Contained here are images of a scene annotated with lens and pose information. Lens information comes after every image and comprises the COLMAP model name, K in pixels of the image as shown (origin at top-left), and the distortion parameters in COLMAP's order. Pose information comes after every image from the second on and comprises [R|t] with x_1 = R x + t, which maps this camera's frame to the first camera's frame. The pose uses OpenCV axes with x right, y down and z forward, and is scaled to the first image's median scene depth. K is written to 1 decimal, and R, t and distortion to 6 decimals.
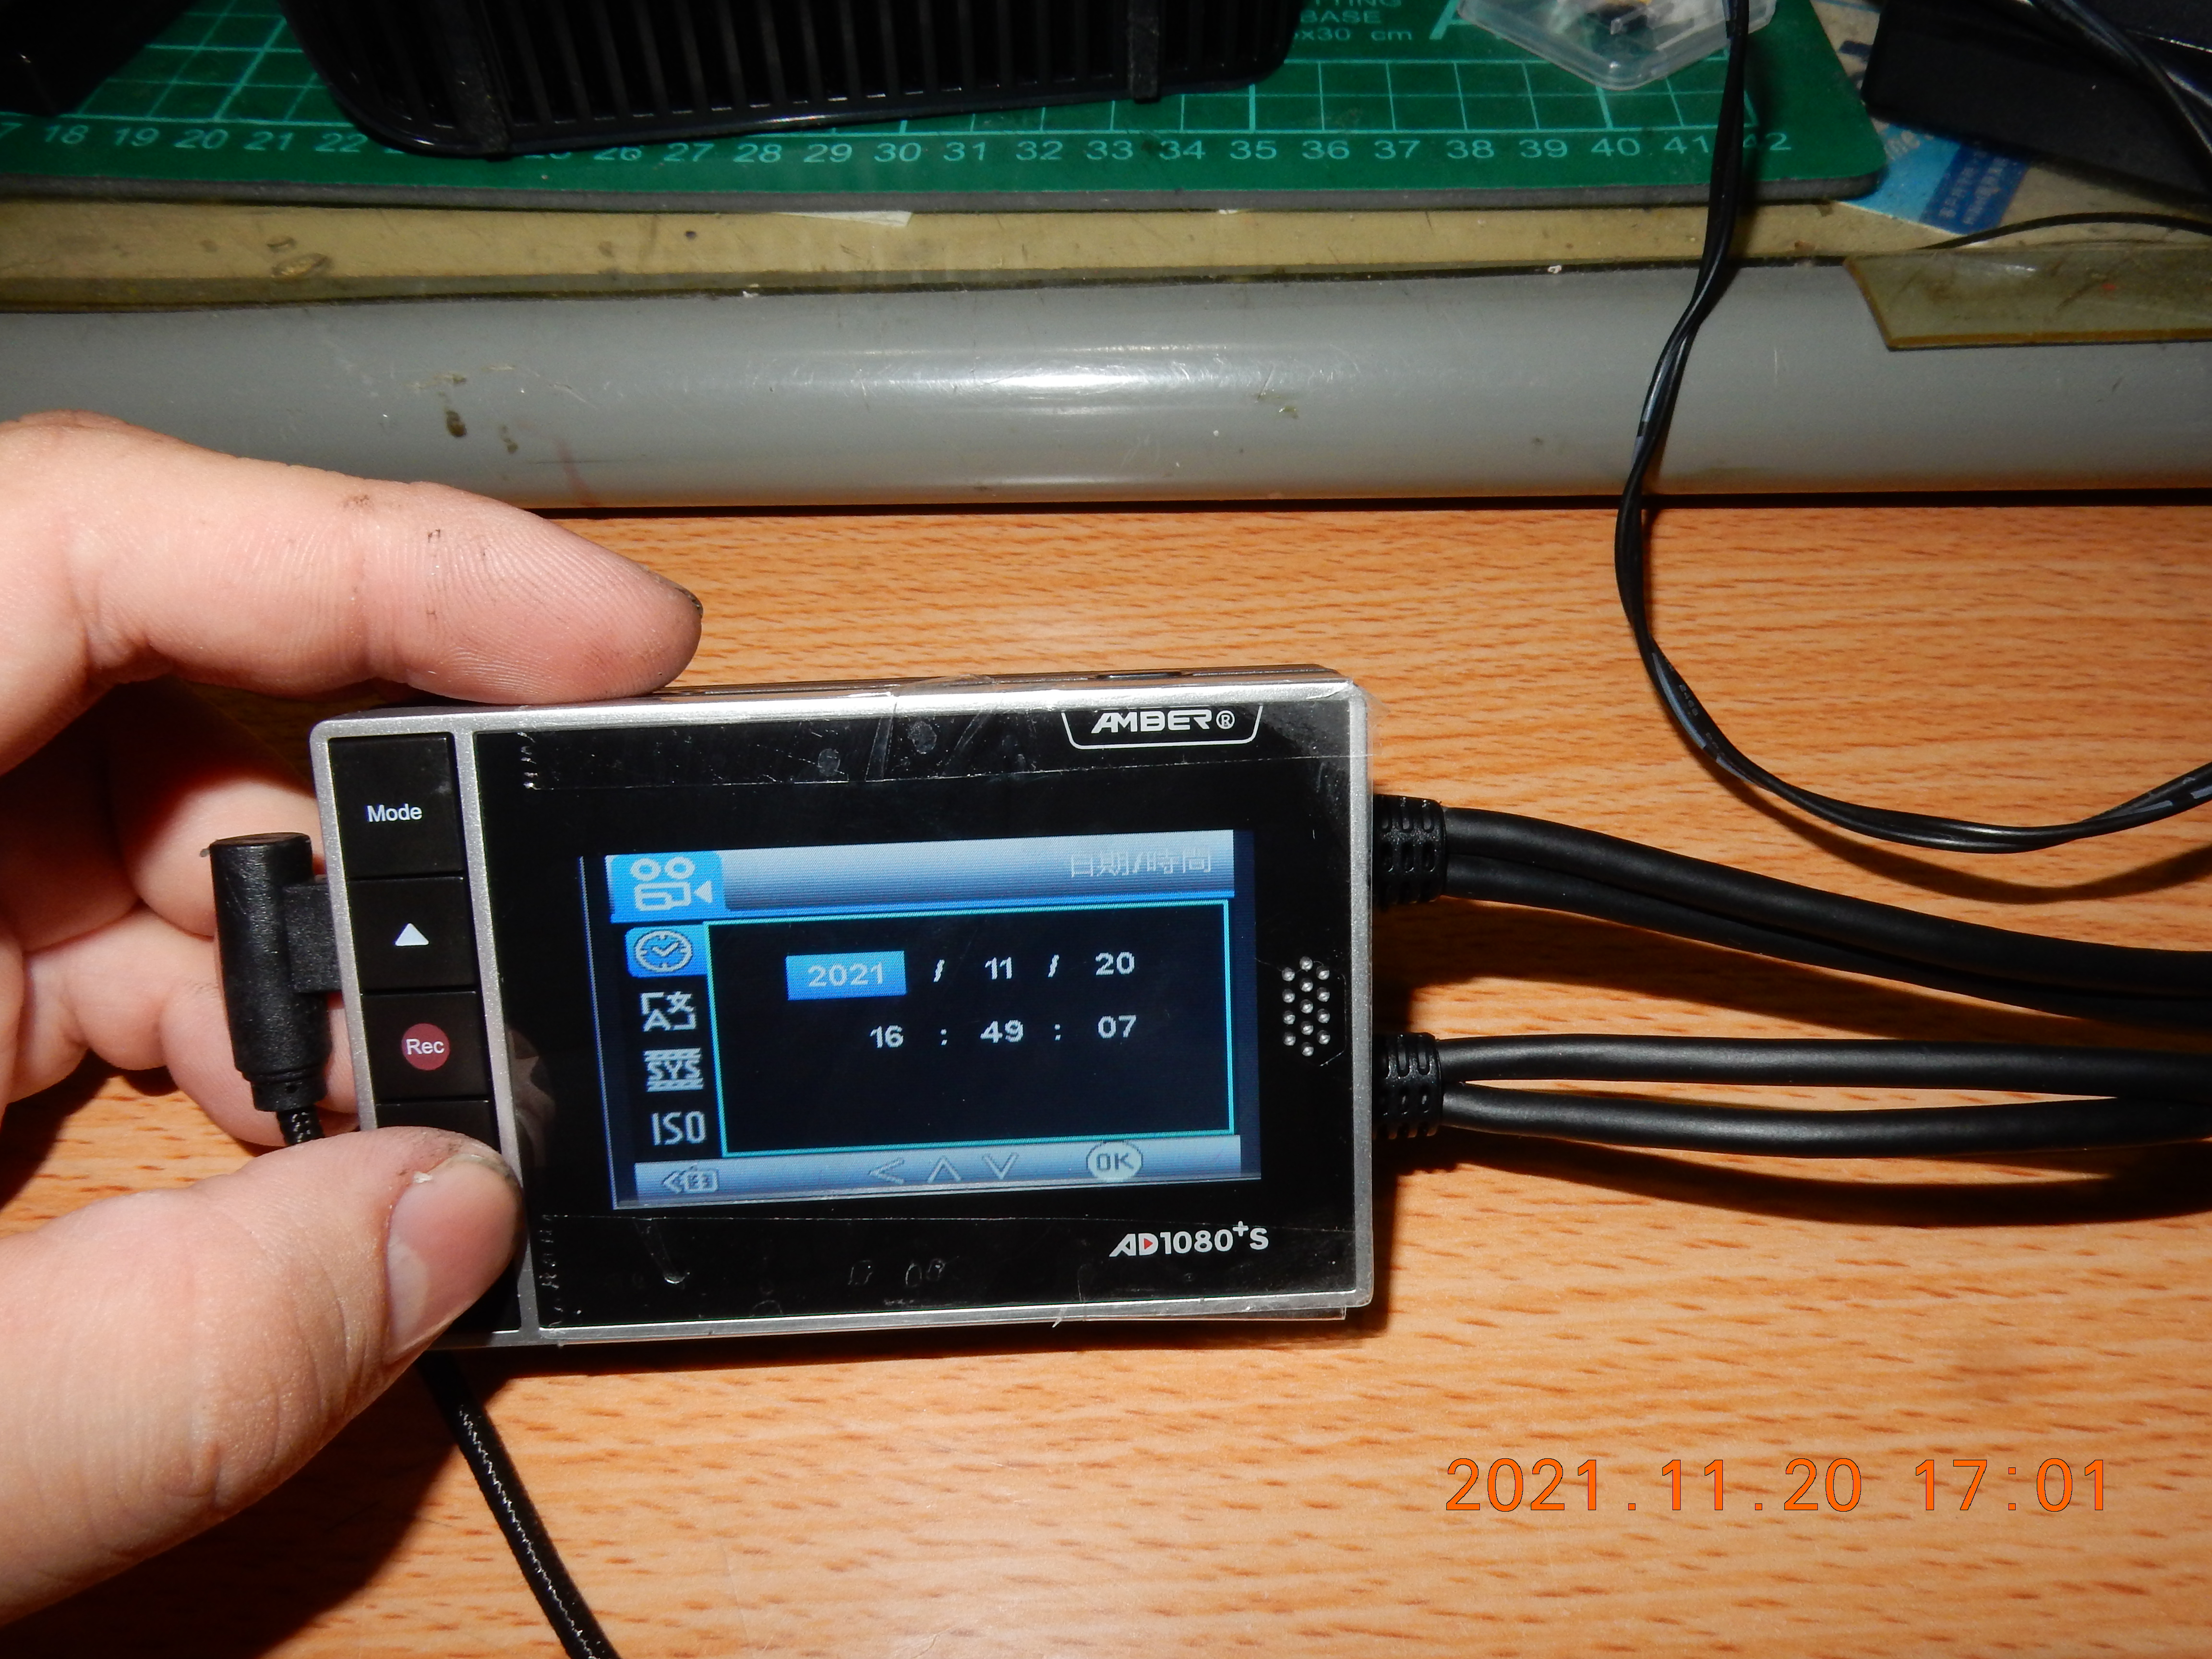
lens RADIAL K [[1615.7, 0, 1099.1], [0, 1615.7, 831.6], [0, 0, 1]] dist [-0.001453, -0.004761]
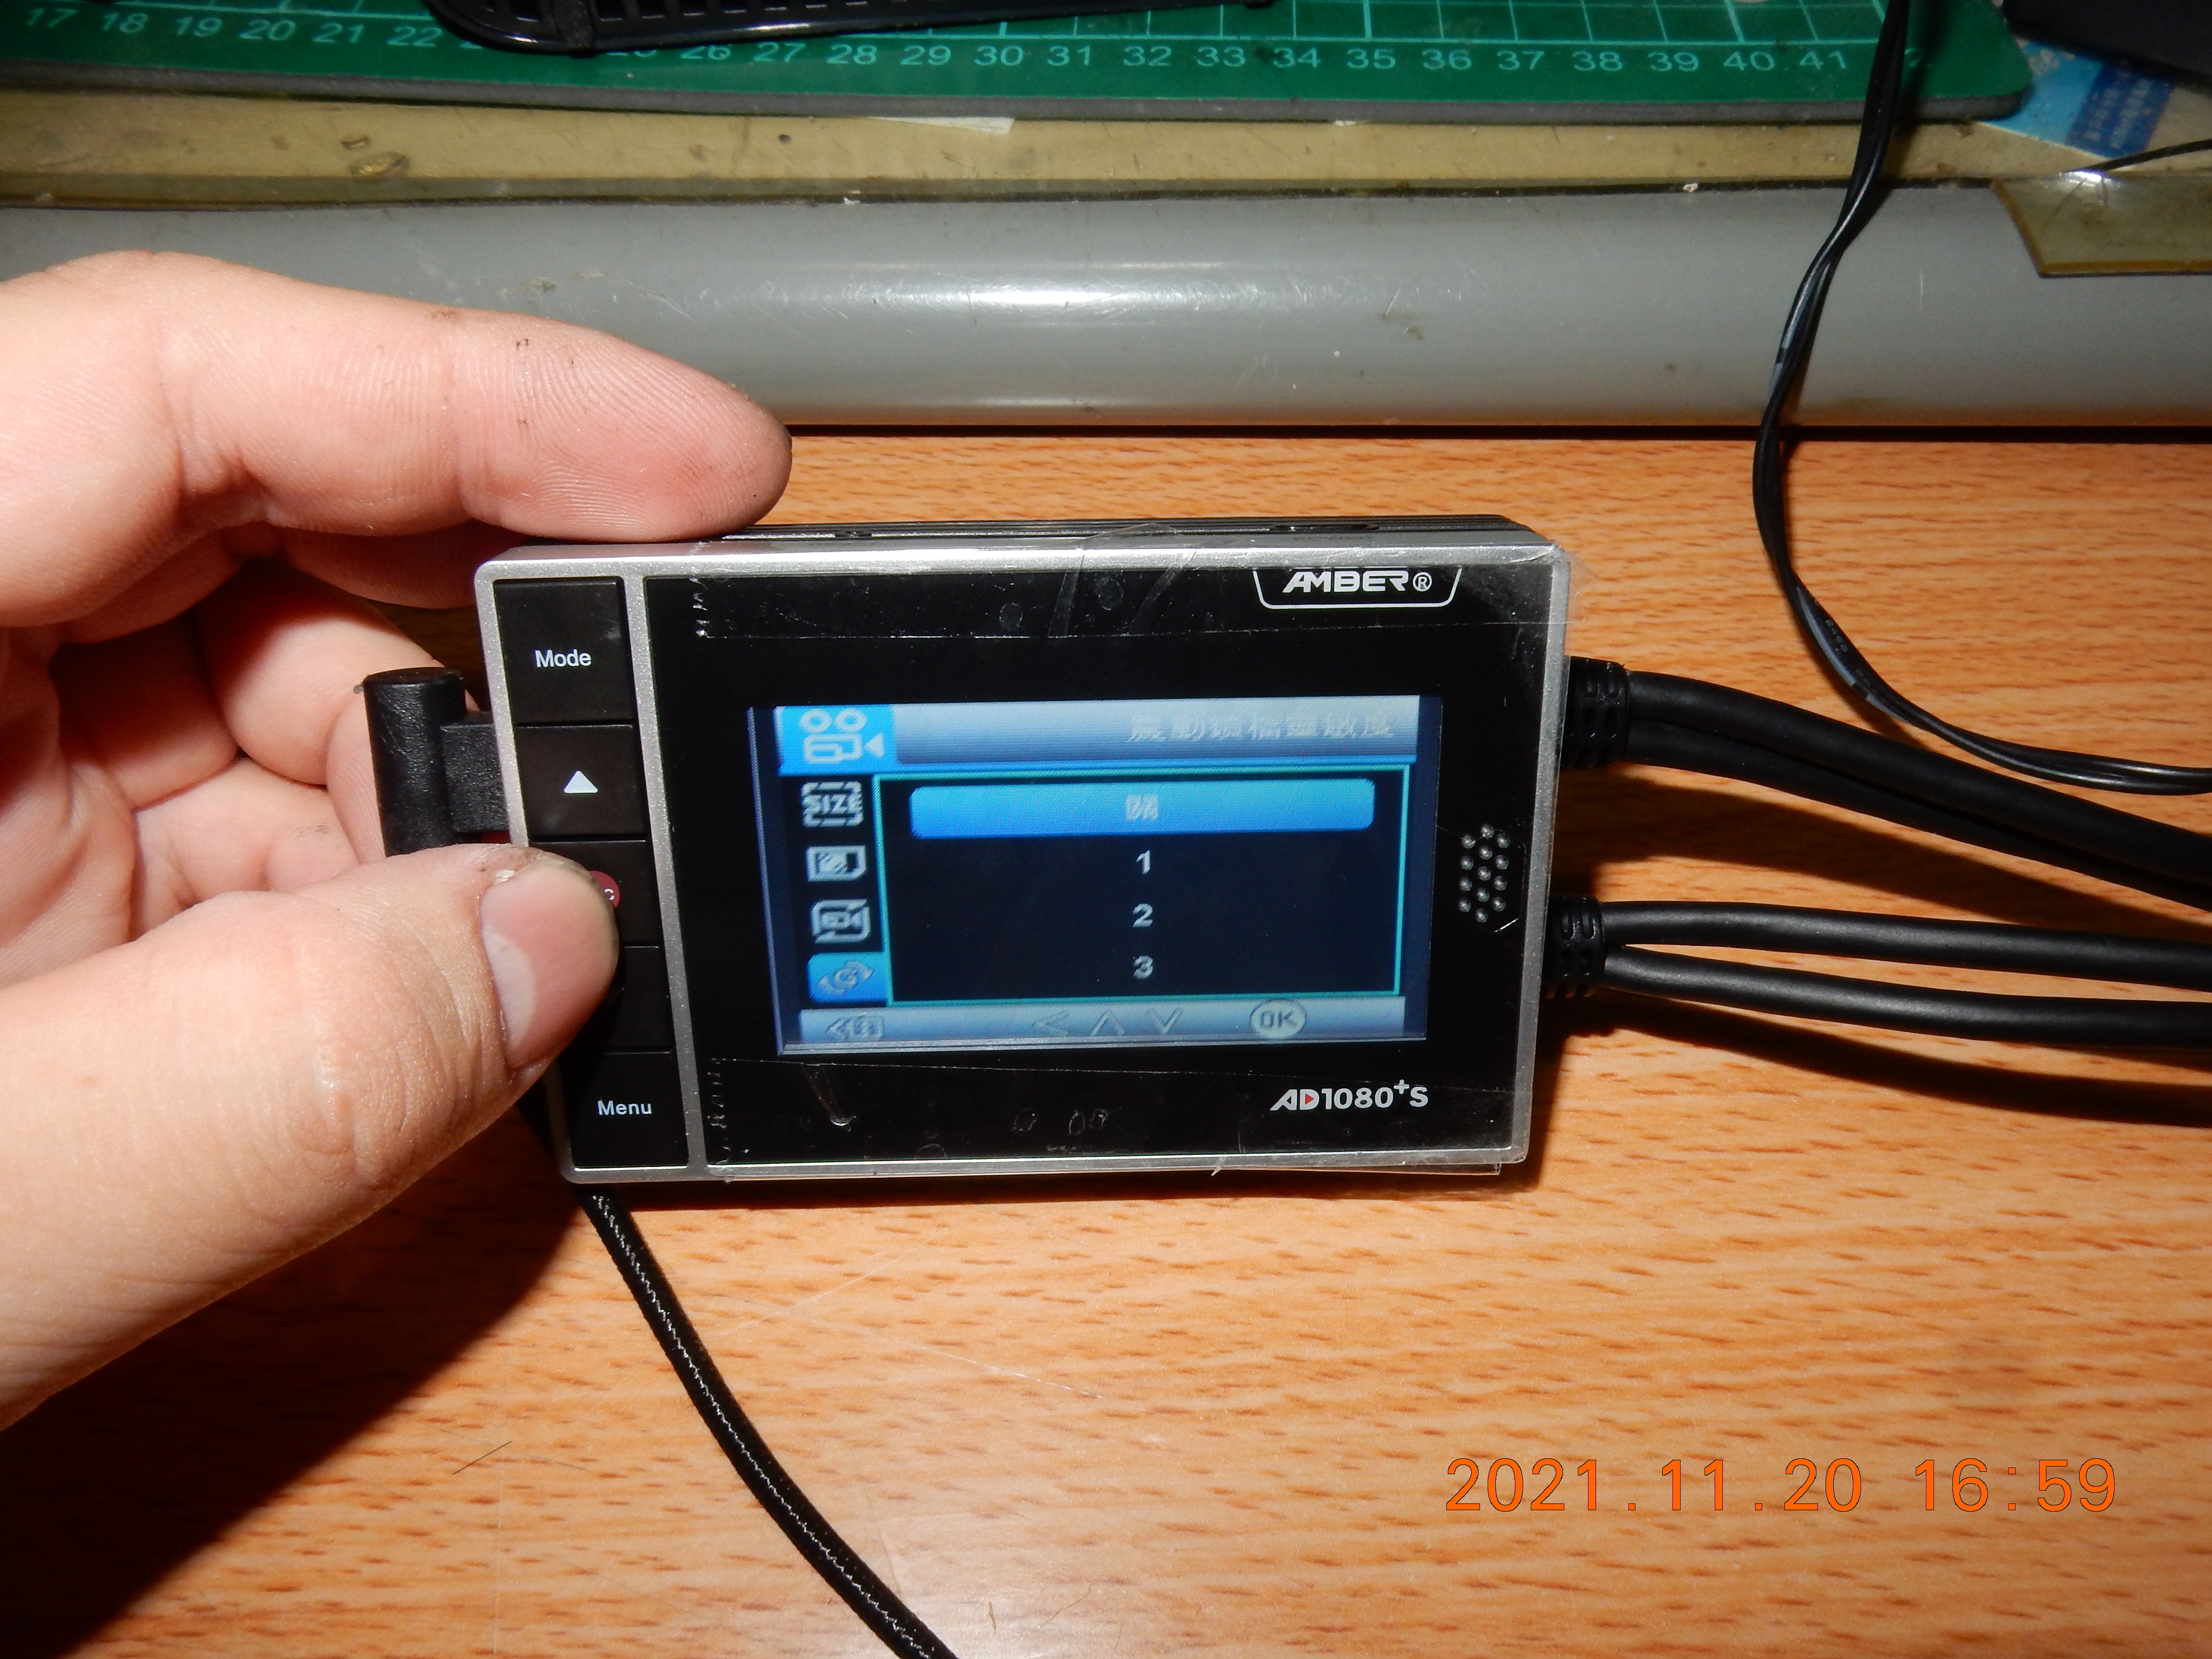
lens RADIAL K [[1624.9, 0, 1100.1], [0, 1624.9, 830.6], [0, 0, 1]] dist [-0.000002, -0.009388]
pose [[0.999897, 0.011850, 0.008108, -0.093602], [-0.012094, 0.999453, 0.030770, 0.012110], [-0.007739, -0.030865, 0.999494, 0.030969]]
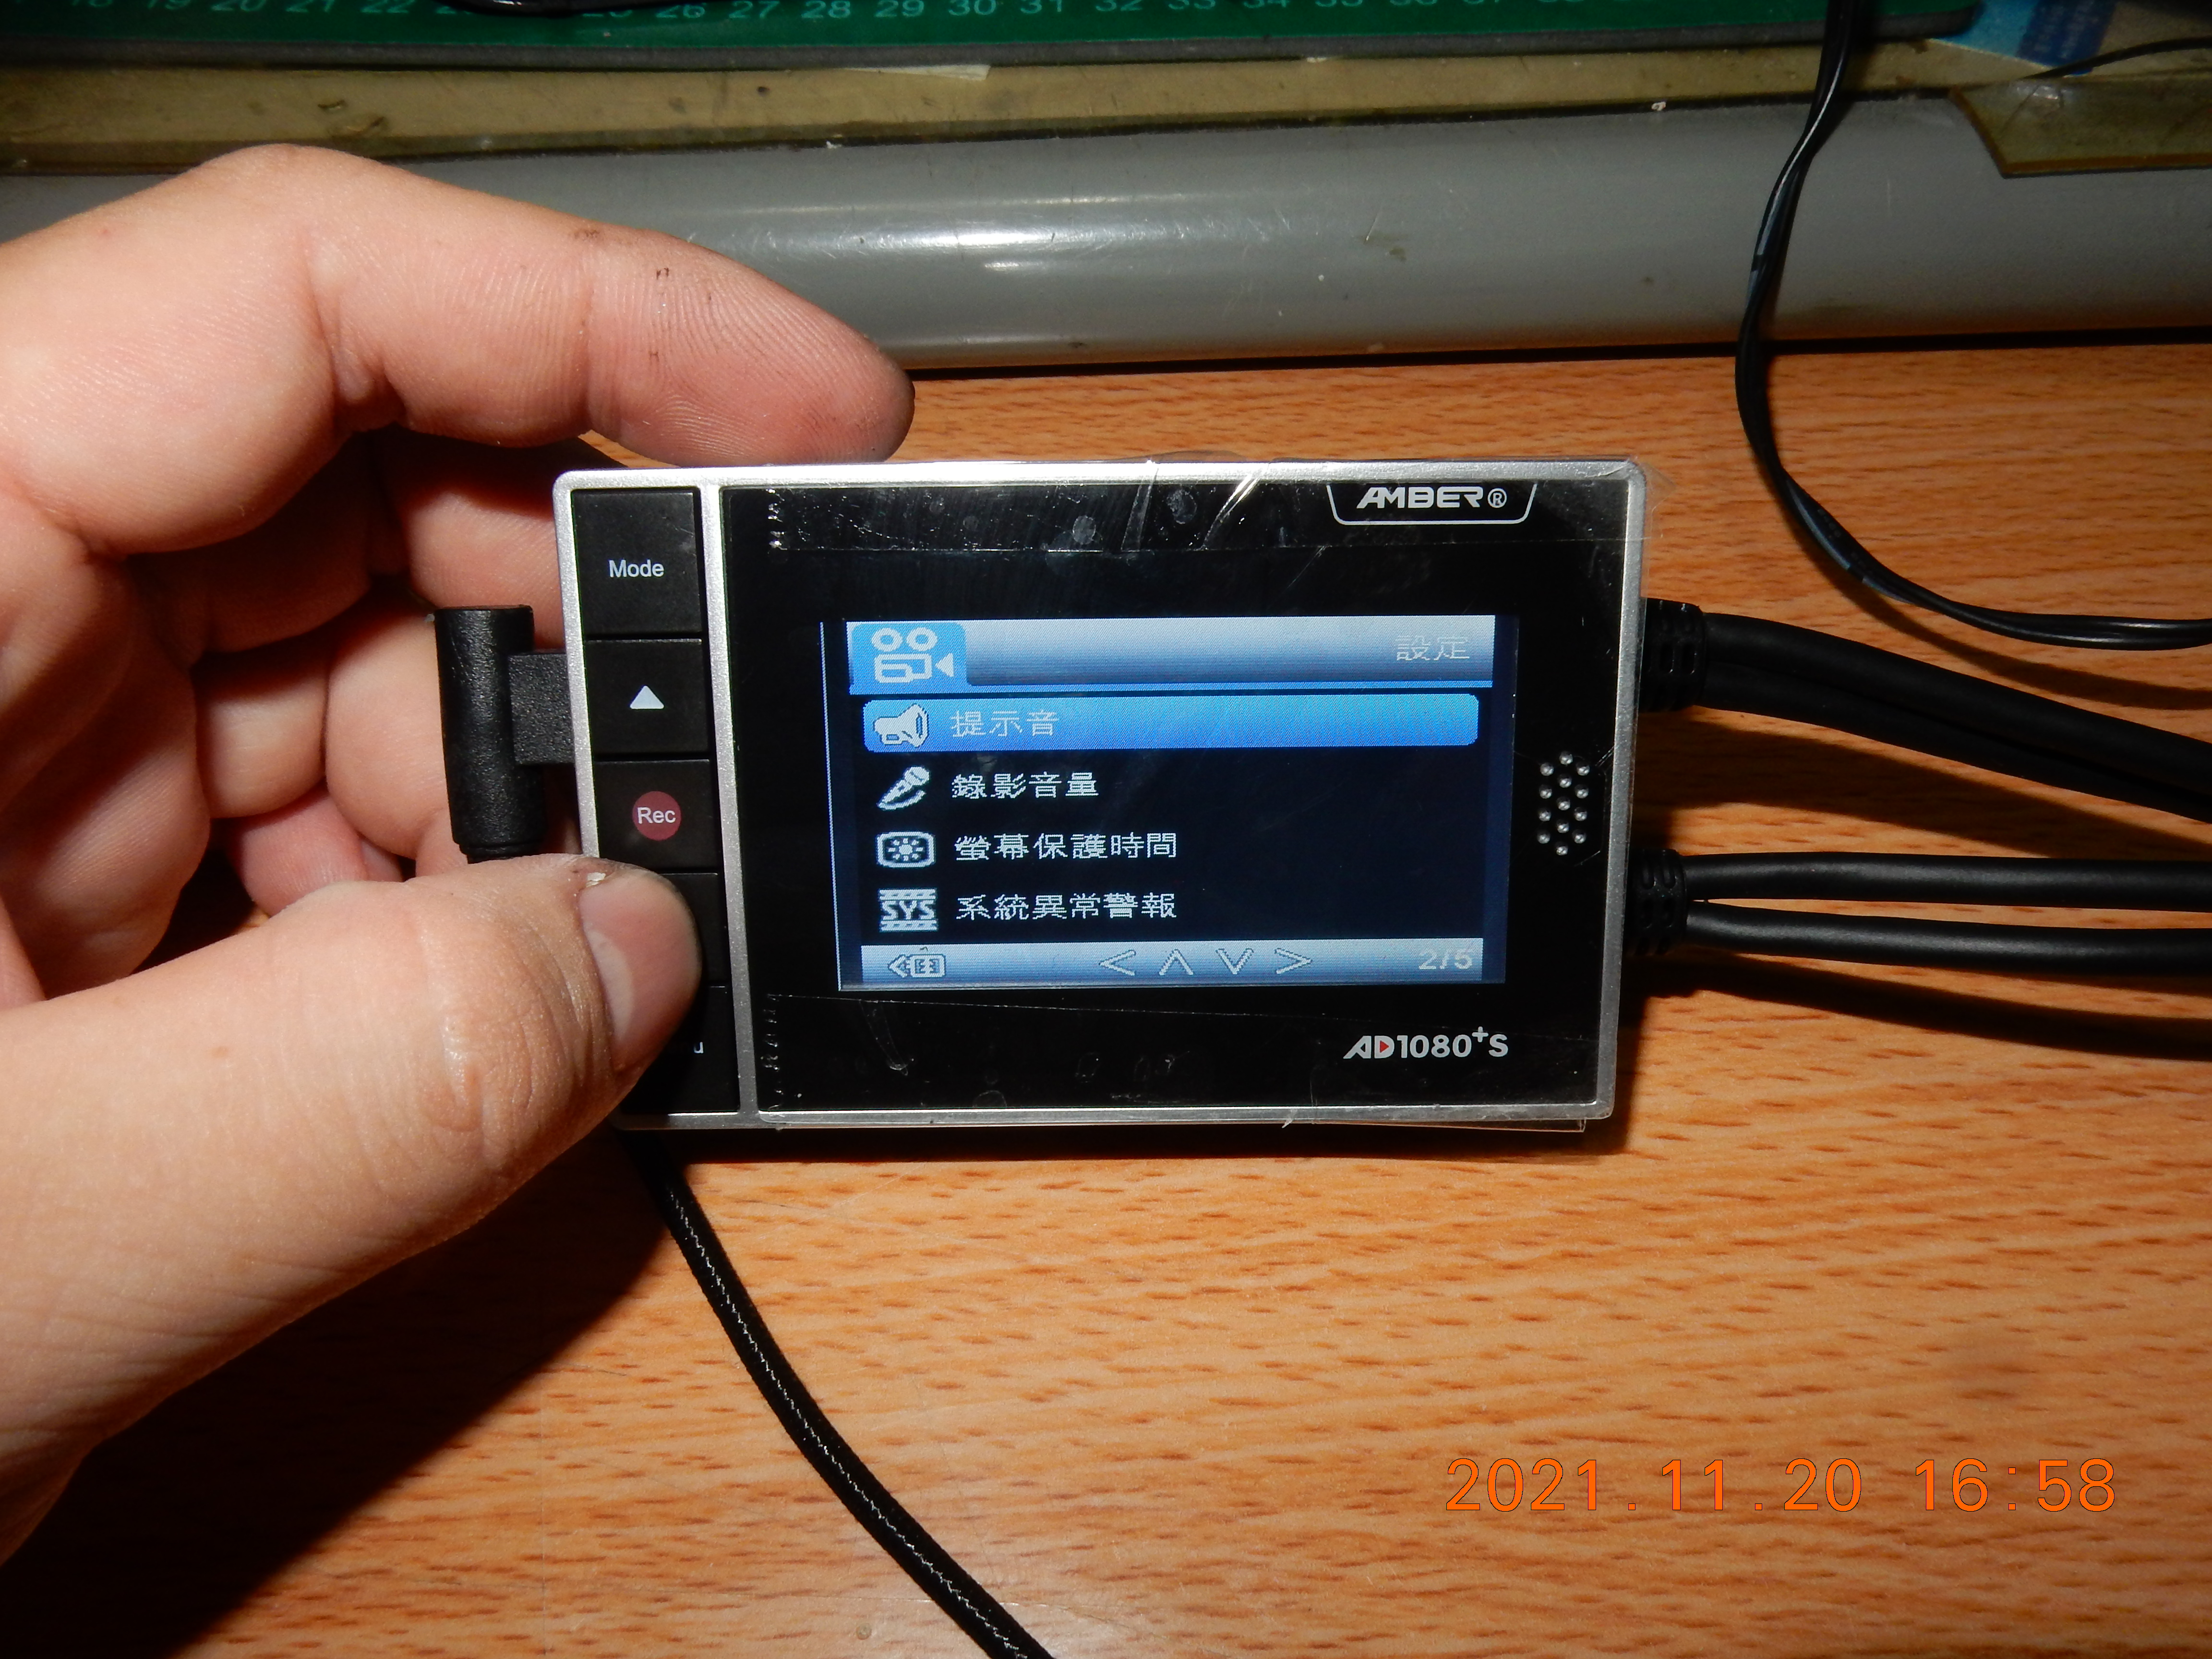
lens RADIAL K [[1629.2, 0, 1101.4], [0, 1629.2, 826.7], [0, 0, 1]] dist [-0.000708, -0.008983]
pose [[0.999137, -0.027413, 0.031196, -0.127597], [0.027359, 0.999623, 0.002158, 0.101157], [-0.031244, -0.001302, 0.999511, 0.026776]]
